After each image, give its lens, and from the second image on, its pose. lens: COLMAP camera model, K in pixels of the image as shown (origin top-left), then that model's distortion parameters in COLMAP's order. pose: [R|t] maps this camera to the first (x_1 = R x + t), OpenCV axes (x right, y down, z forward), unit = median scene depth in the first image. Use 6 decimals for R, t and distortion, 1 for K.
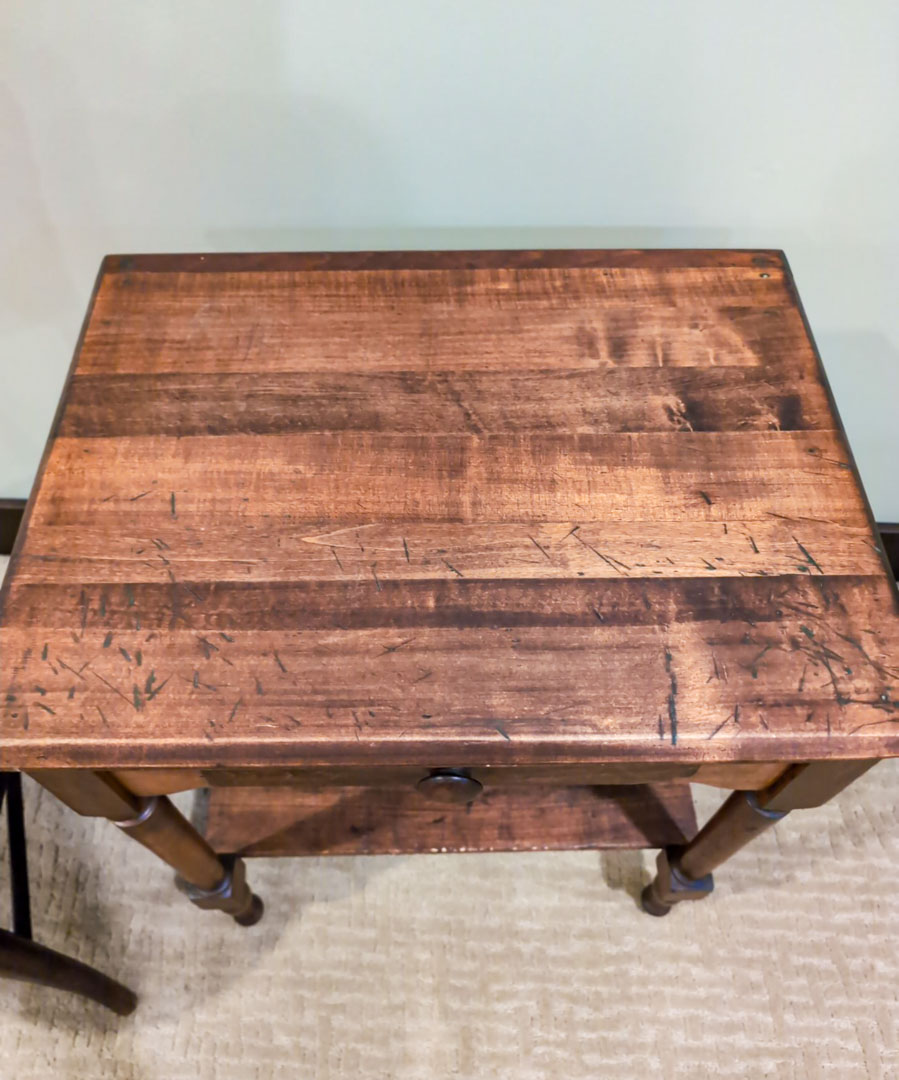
lens RADIAL K [[838.5, 0, 442.0], [0, 838.5, 489.9], [0, 0, 1]] dist [0.012556, -0.049906]
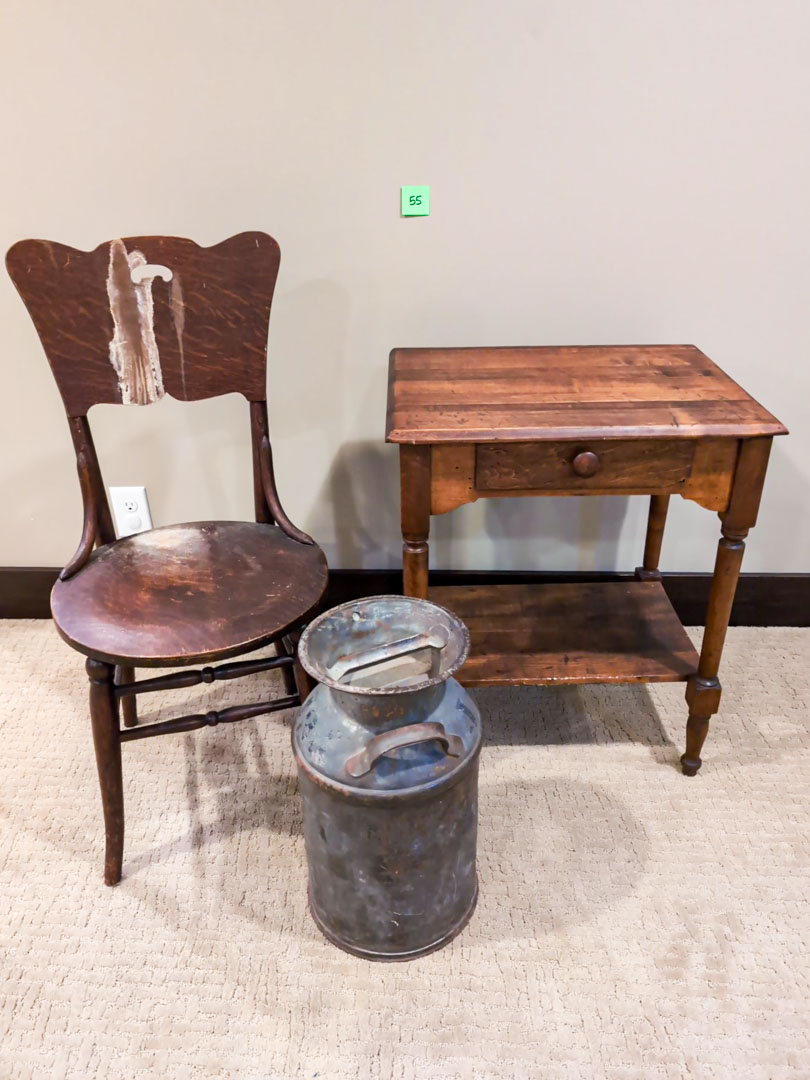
lens RADIAL K [[800.6, 0, 414.3], [0, 800.6, 549.9], [0, 0, 1]] dist [-0.004631, -0.018102]
pose [[0.999971, -0.005446, 0.005264, -0.456059], [0.007239, 0.891662, -0.452644, 1.479410], [-0.002228, 0.452669, 0.891676, -0.836947]]
